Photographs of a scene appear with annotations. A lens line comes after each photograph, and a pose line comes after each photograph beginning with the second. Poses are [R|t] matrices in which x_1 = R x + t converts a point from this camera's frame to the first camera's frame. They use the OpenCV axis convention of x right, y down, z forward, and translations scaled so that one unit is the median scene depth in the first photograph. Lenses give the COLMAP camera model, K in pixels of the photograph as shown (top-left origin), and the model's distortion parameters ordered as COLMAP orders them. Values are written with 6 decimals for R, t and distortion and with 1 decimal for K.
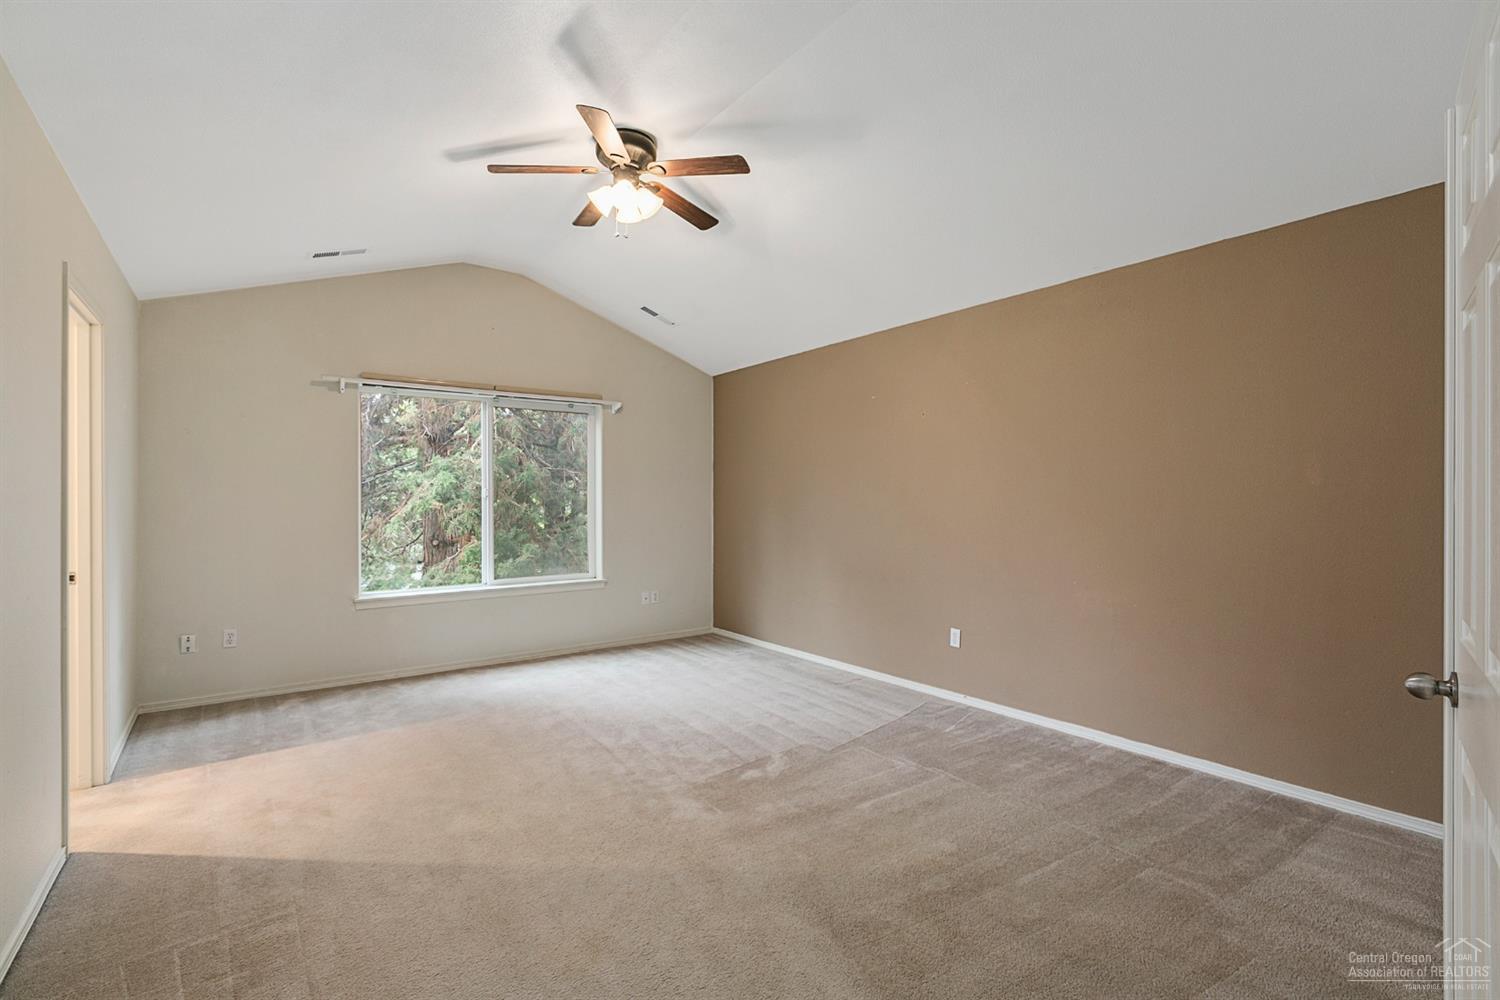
lens RADIAL K [[670.0, 0, 745.8], [0, 670.0, 502.1], [0, 0, 1]] dist [0.003537, 0.001156]
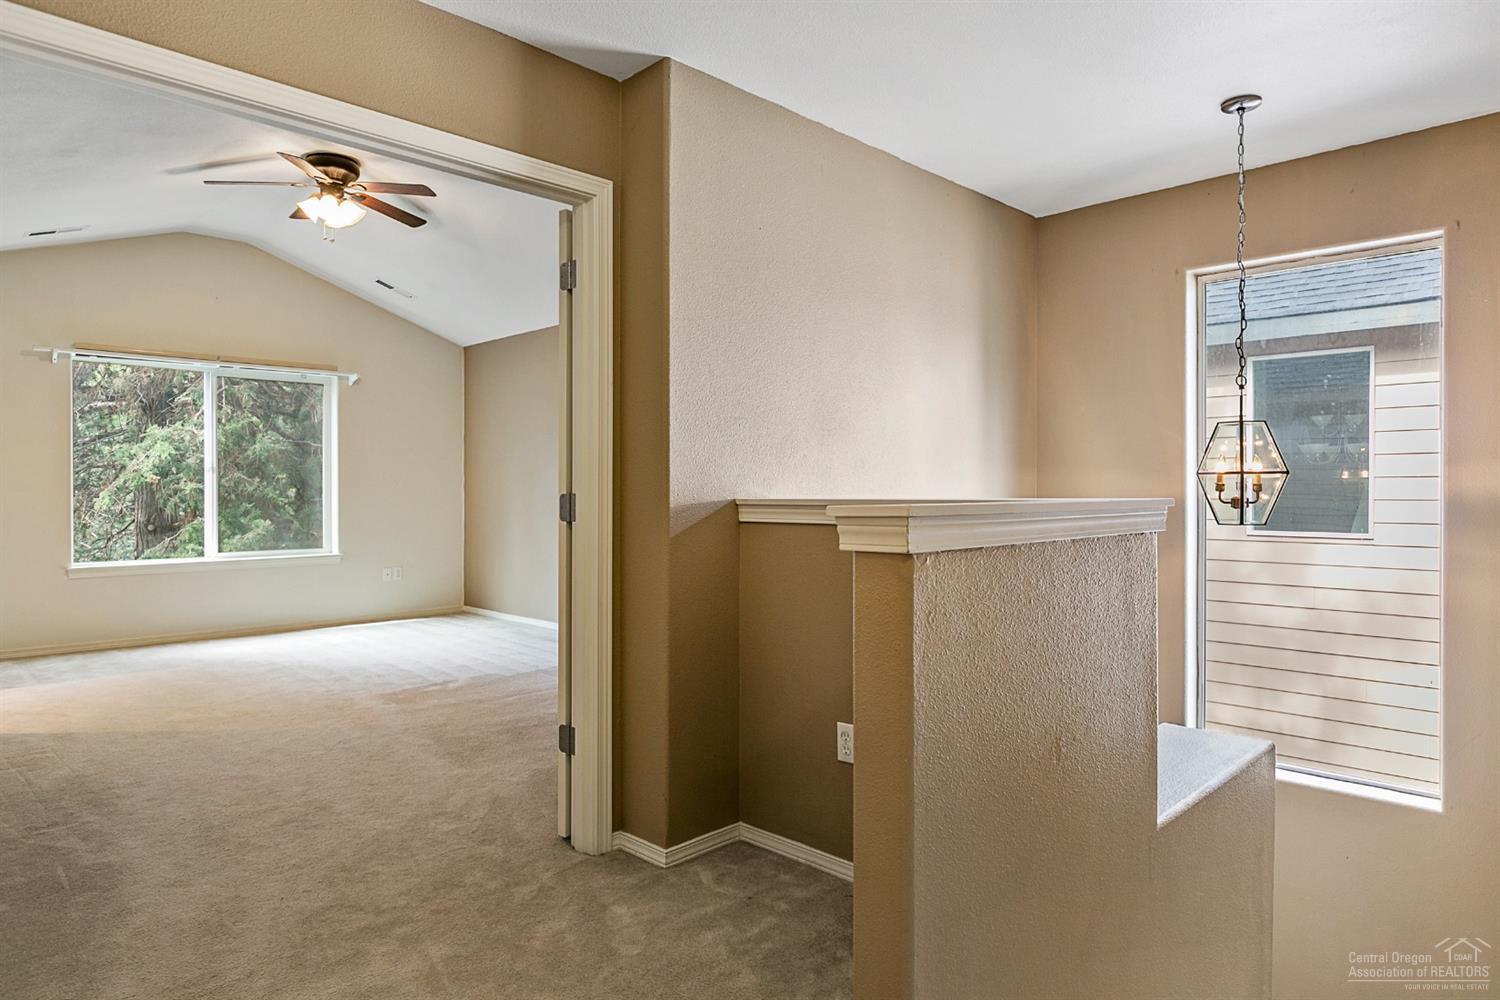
lens RADIAL K [[901.2, 0, 754.6], [0, 901.2, 494.8], [0, 0, 1]] dist [-0.004525, -0.007584]
pose [[0.987141, 0.000516, 0.159848, 0.163944], [-0.001080, 0.999994, 0.003439, 0.021700], [-0.159846, -0.003567, 0.987136, -0.366000]]
